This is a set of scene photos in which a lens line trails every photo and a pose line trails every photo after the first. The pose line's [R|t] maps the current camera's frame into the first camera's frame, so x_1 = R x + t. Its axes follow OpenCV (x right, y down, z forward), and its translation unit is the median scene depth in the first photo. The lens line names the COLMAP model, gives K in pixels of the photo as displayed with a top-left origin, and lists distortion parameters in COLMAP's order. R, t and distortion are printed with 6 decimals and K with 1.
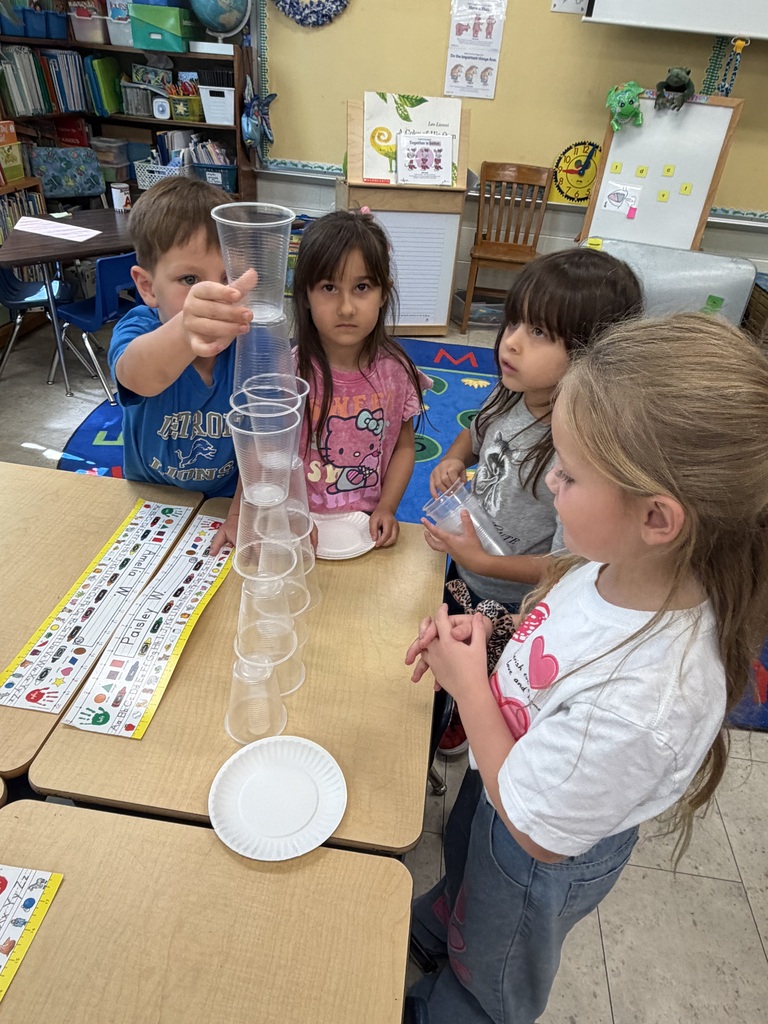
lens RADIAL K [[656.9, 0, 384.0], [0, 656.9, 512.0], [0, 0, 1]] dist [-0.003687, 0.000497]
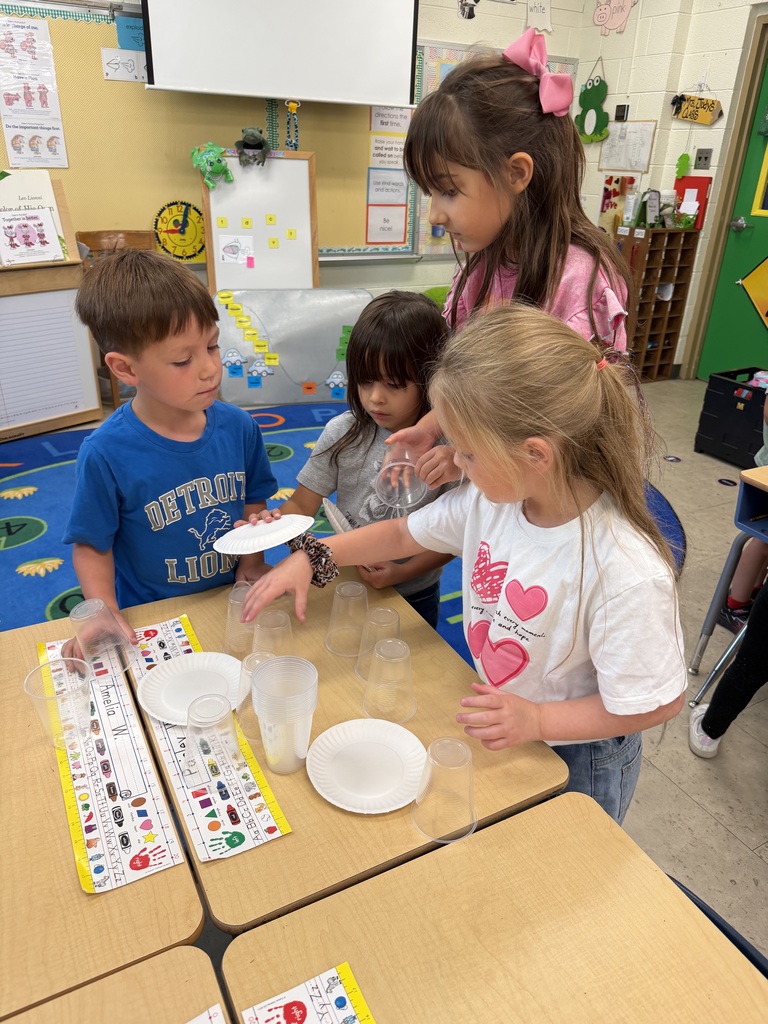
lens RADIAL K [[730.7, 0, 384.0], [0, 730.7, 512.0], [0, 0, 1]] dist [-0.003762, -0.006786]
pose [[0.817103, -0.298662, 0.493096, -0.134680], [0.352024, 0.935845, -0.016506, -0.002314], [-0.456532, 0.187069, 0.869818, -0.006008]]
